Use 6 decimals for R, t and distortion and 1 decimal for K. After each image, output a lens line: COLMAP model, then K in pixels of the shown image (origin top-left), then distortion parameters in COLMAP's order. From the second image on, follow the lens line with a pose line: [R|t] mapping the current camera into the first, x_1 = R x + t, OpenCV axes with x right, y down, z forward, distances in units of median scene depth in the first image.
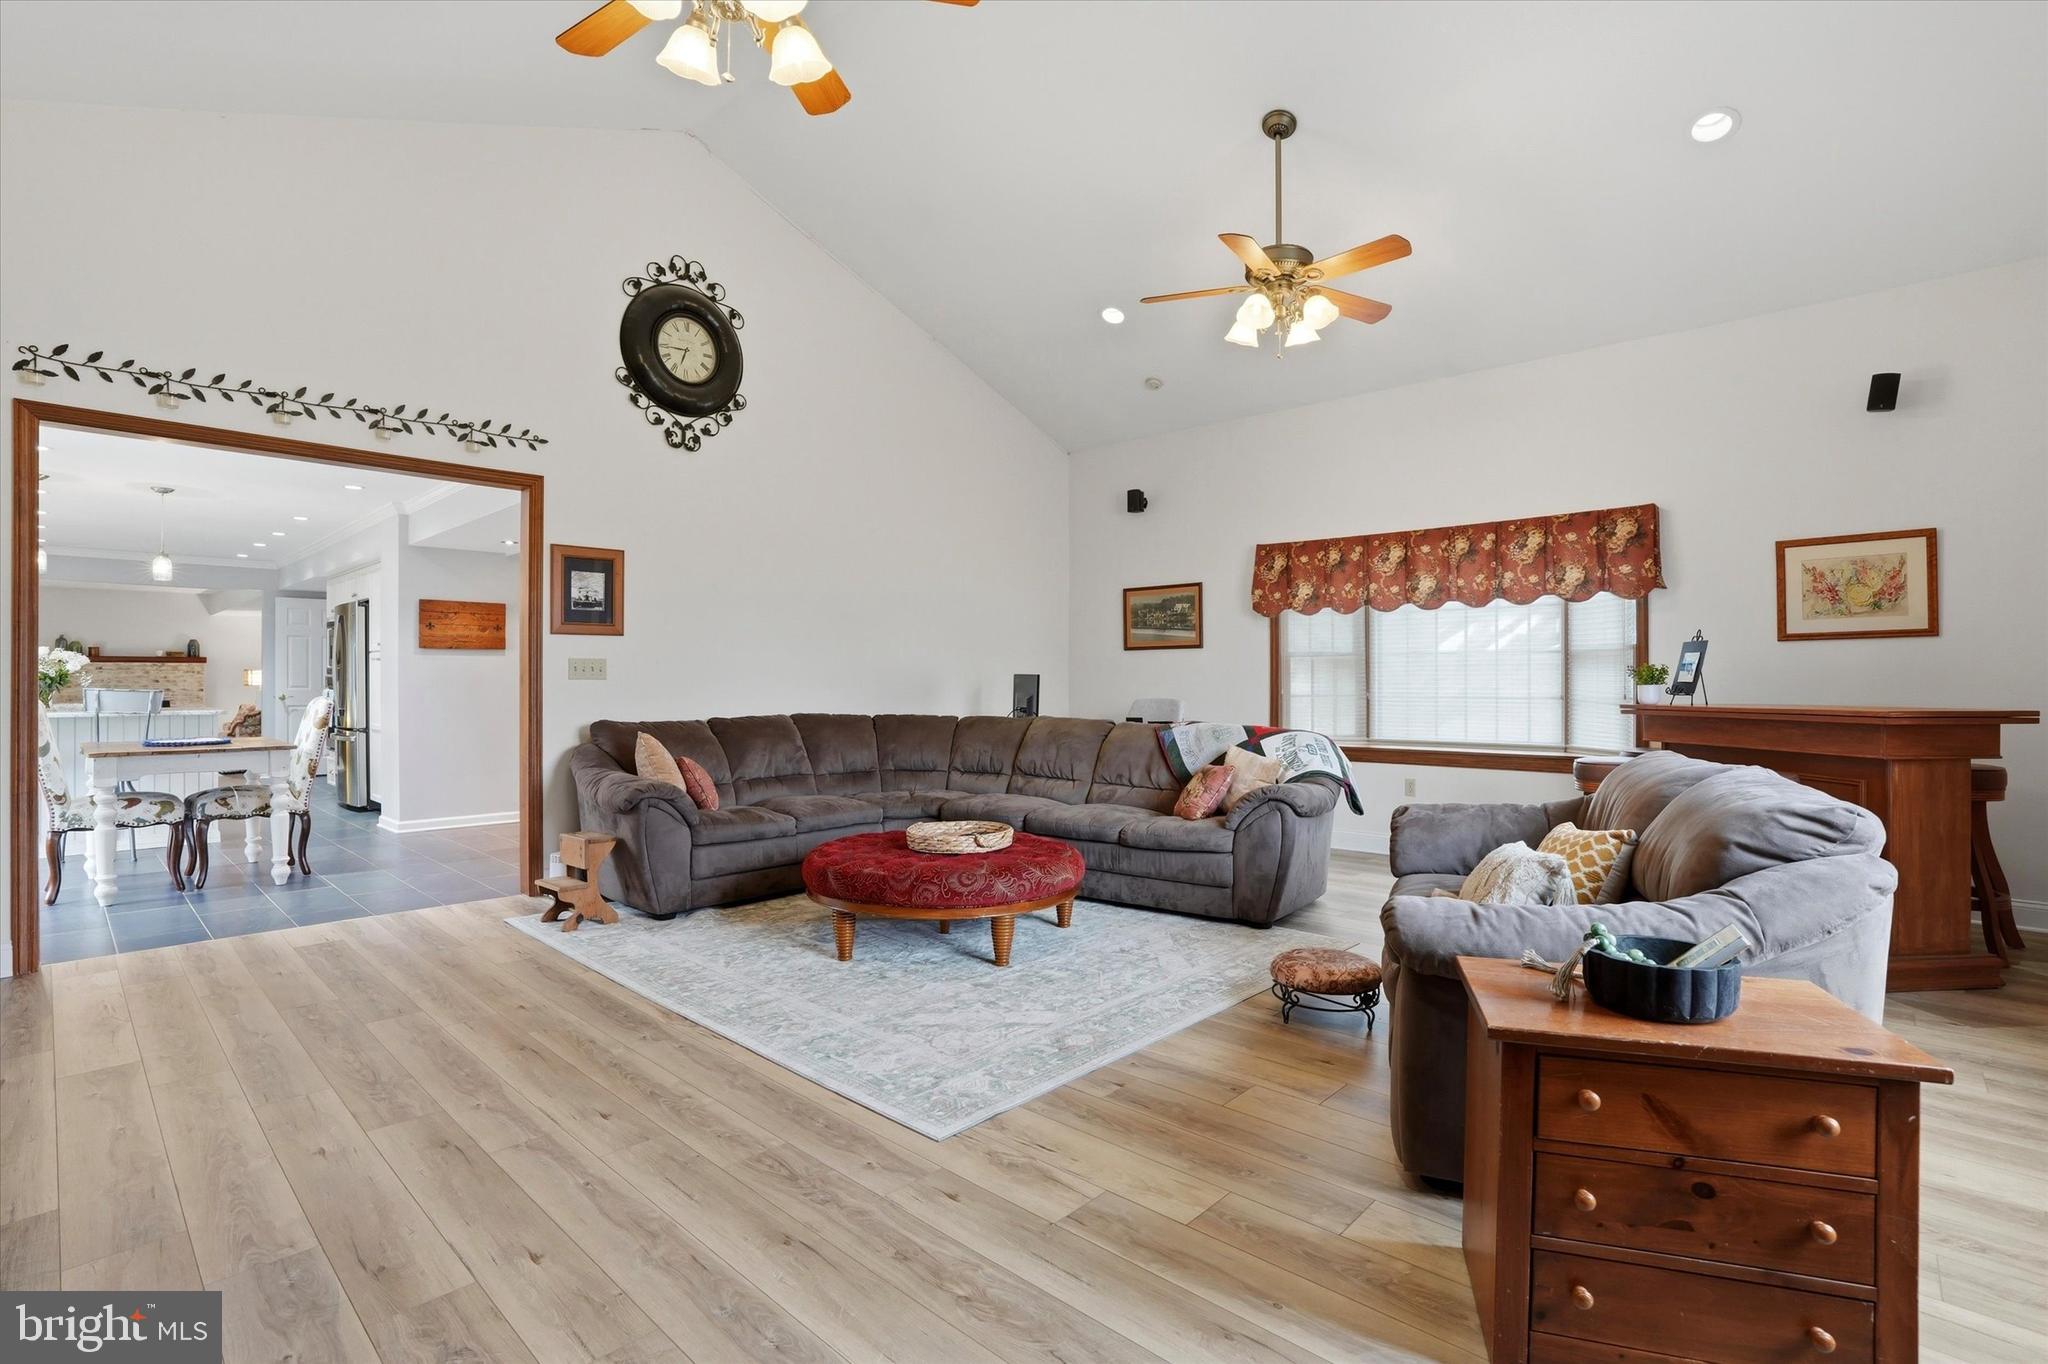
lens RADIAL K [[944.6, 0, 1020.4], [0, 944.6, 677.0], [0, 0, 1]] dist [-0.021032, -0.000085]
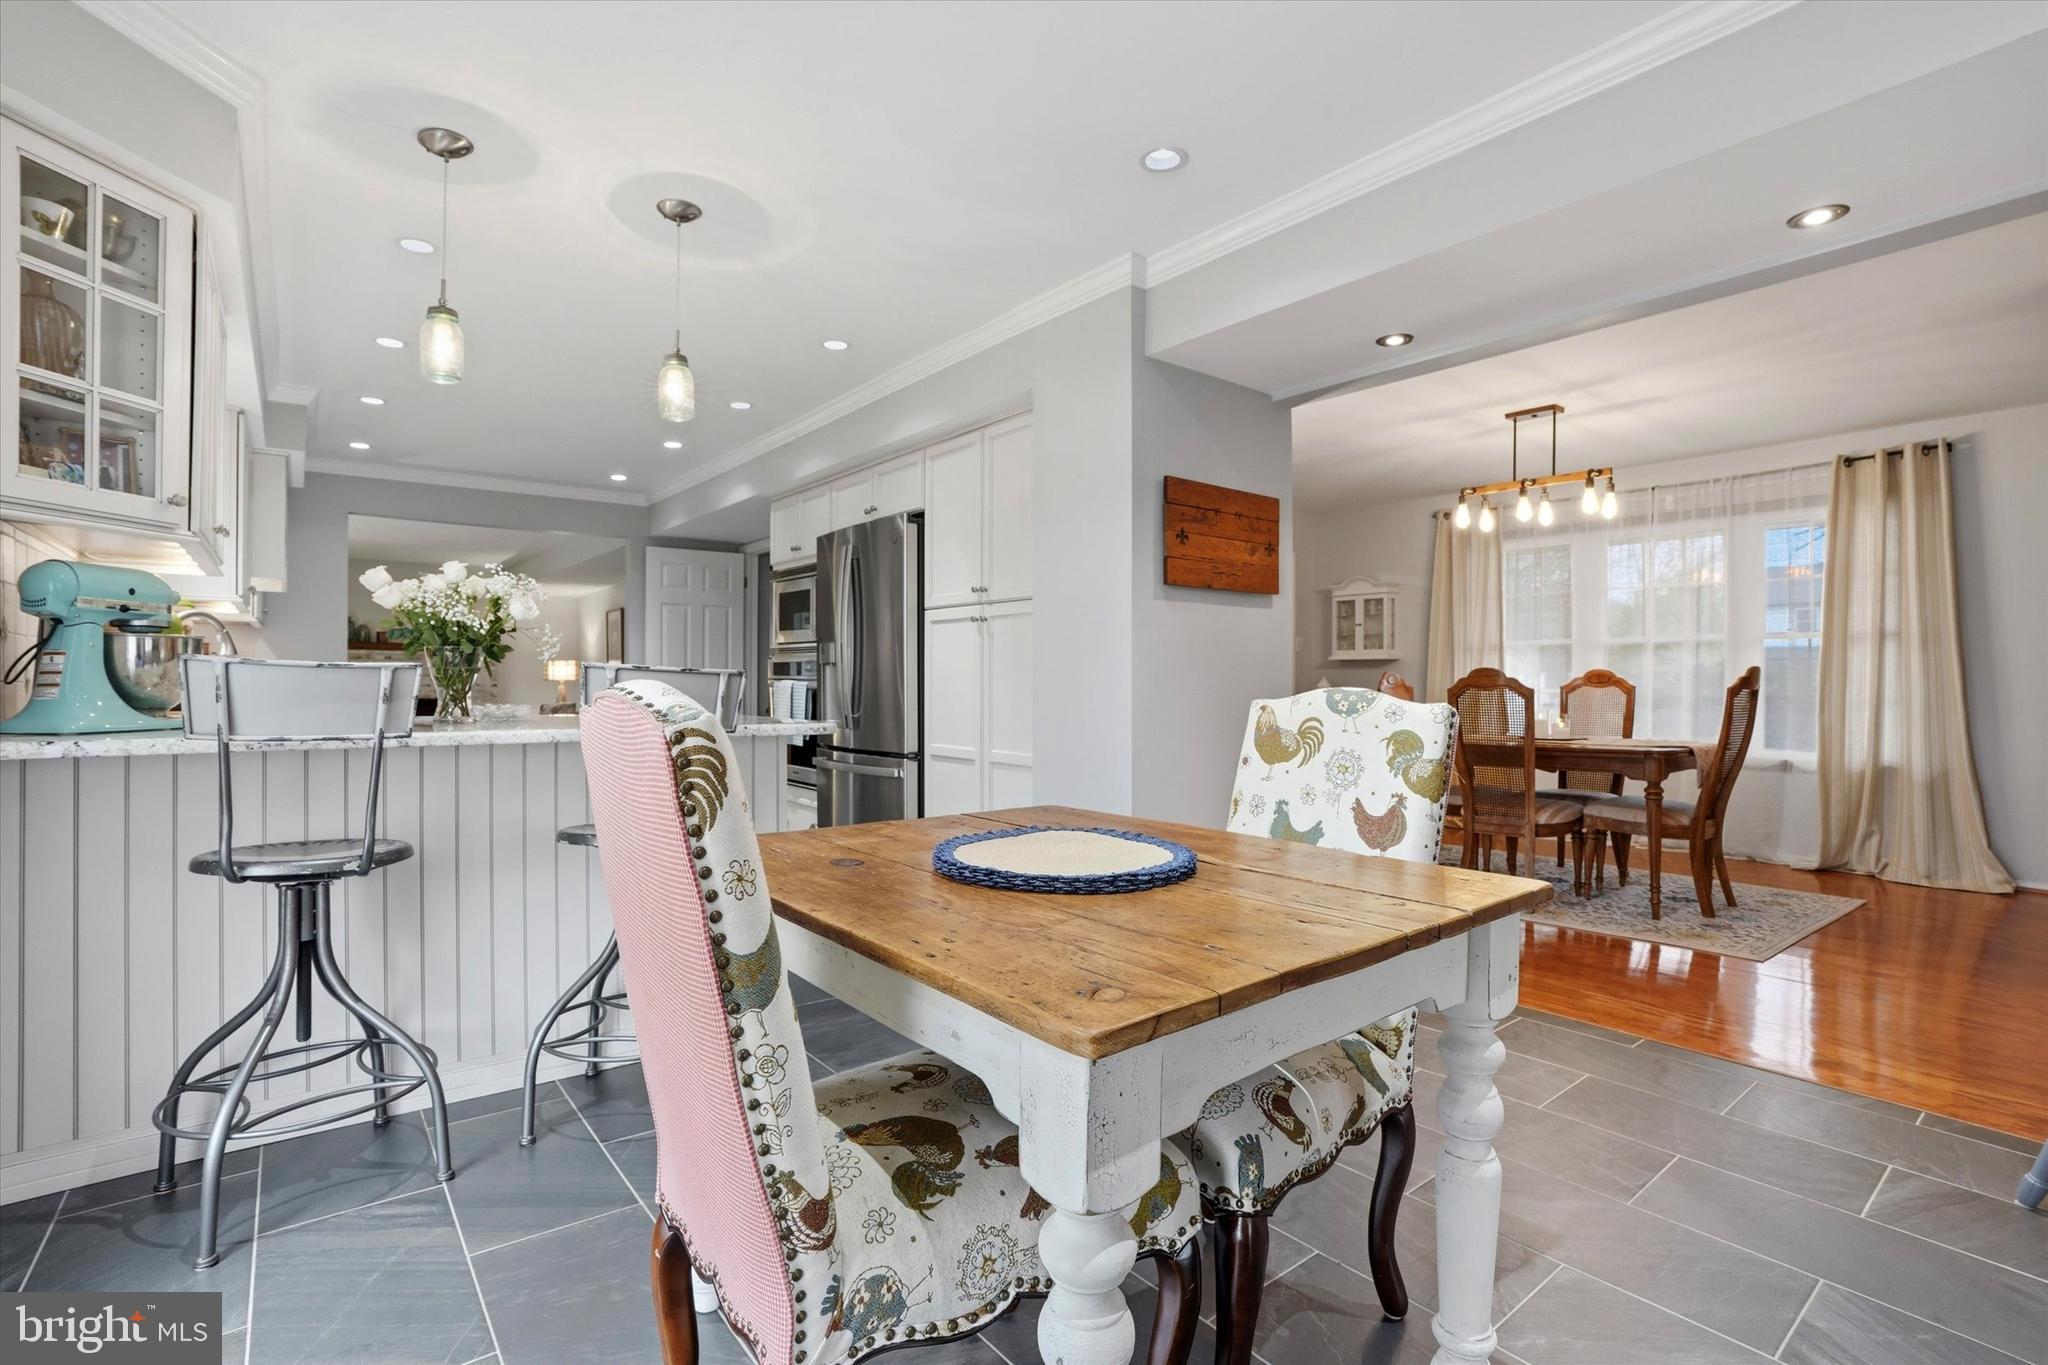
lens RADIAL K [[955.2, 0, 1028.6], [0, 955.2, 683.8], [0, 0, 1]] dist [-0.066435, 0.021196]
pose [[0.990099, 0.003915, -0.140319, -0.562300], [-0.003207, 0.999981, 0.005276, 0.012611], [0.140337, -0.004774, 0.990092, 0.472316]]
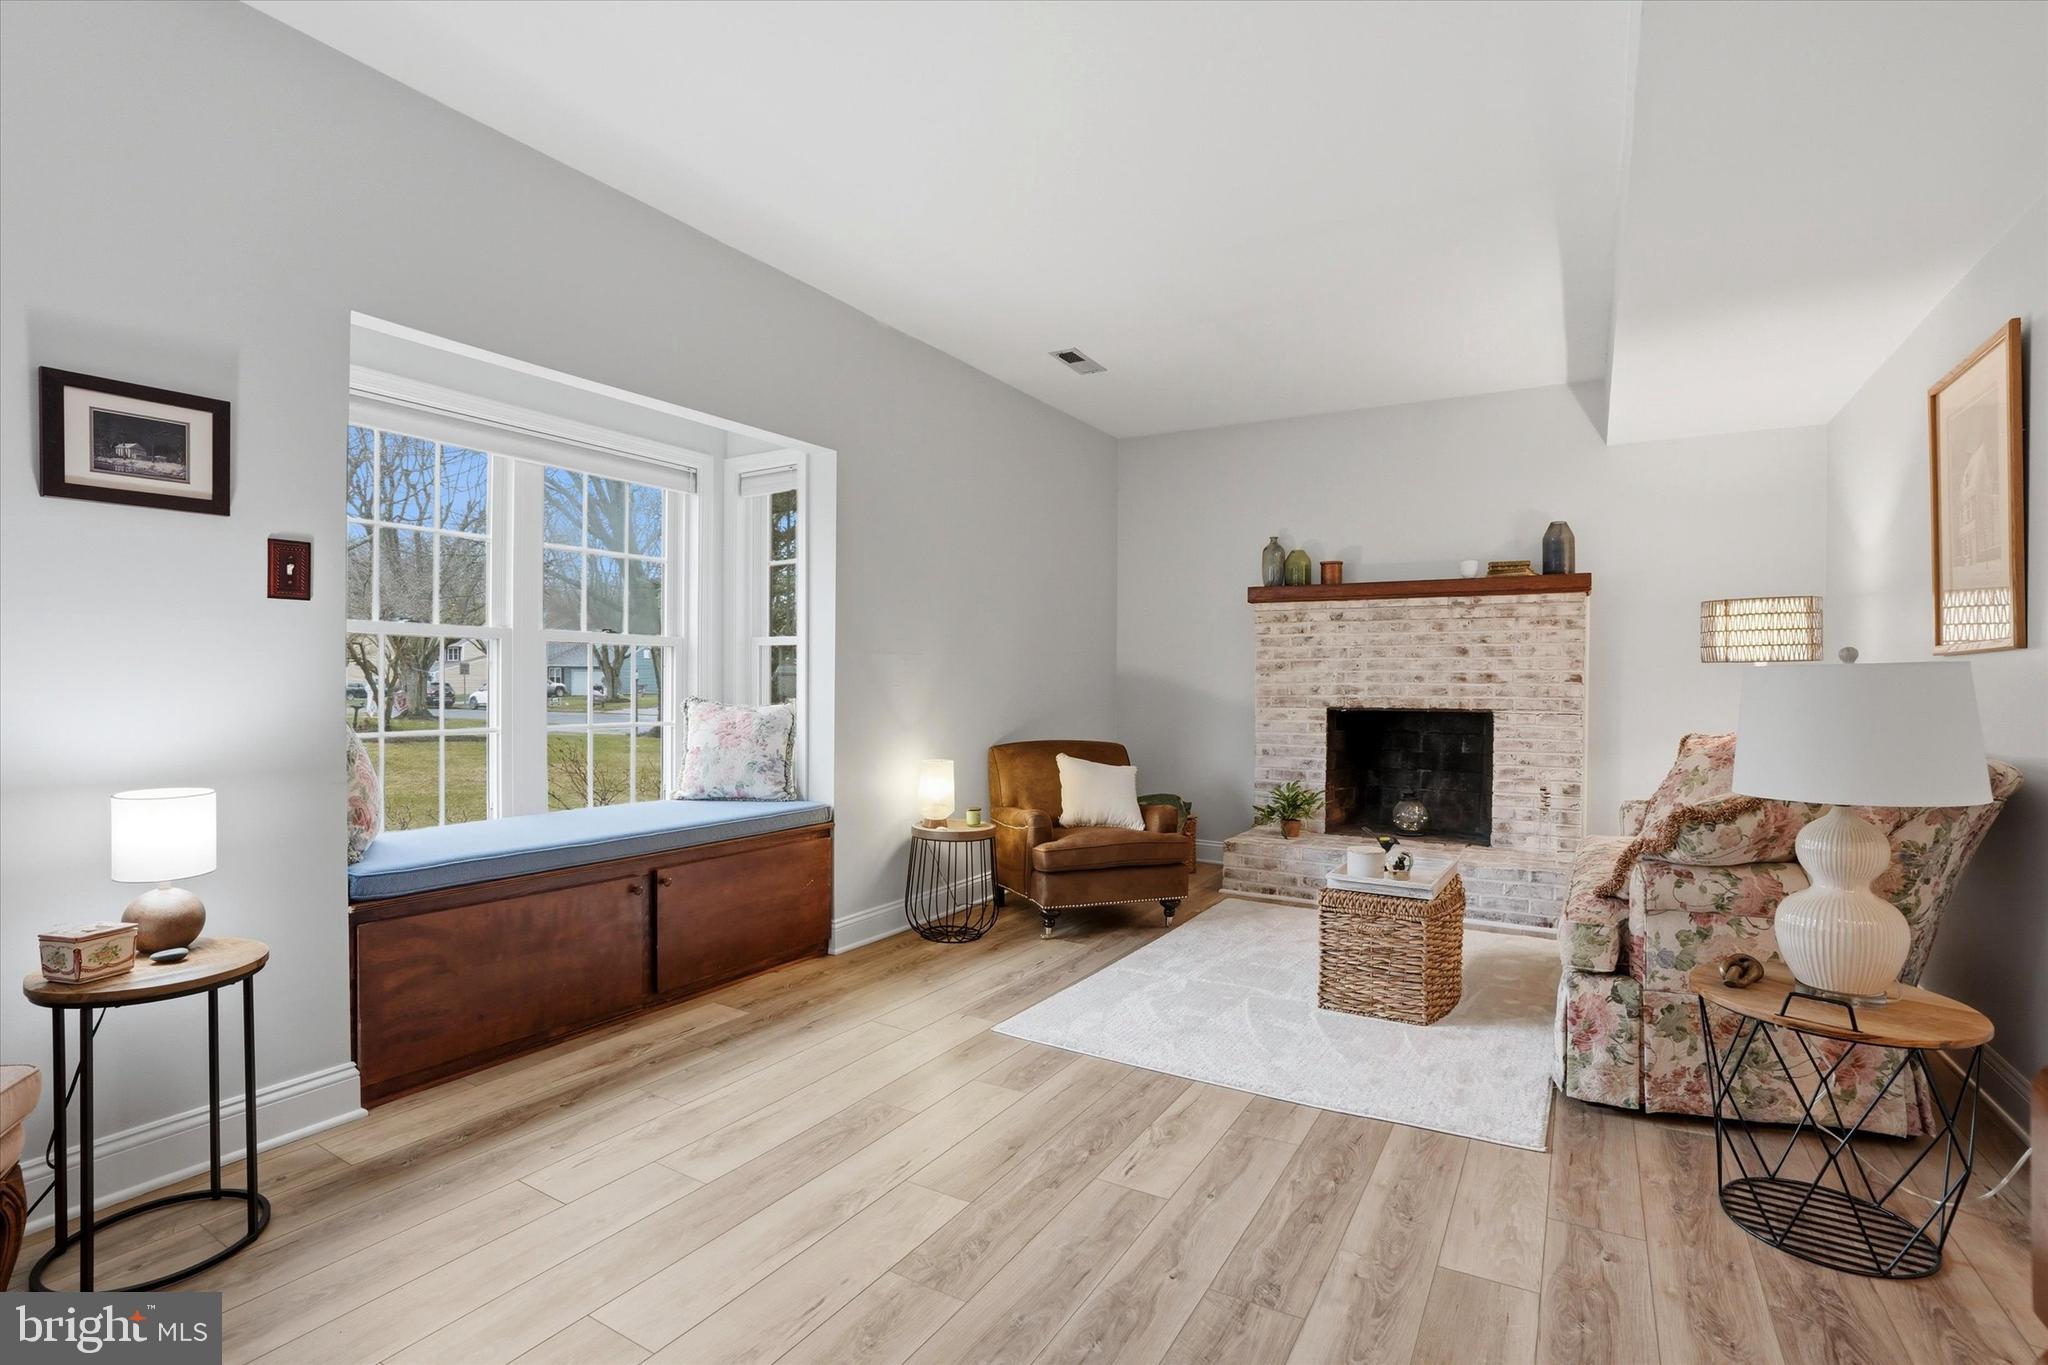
lens RADIAL K [[955.2, 0, 1029.3], [0, 955.2, 695.0], [0, 0, 1]] dist [-0.066435, 0.021196]
pose [[0.219169, 0.015287, -0.975567, -1.120924], [-0.006991, 0.999876, 0.014098, 0.029753], [0.975662, 0.003731, 0.219249, 1.369646]]
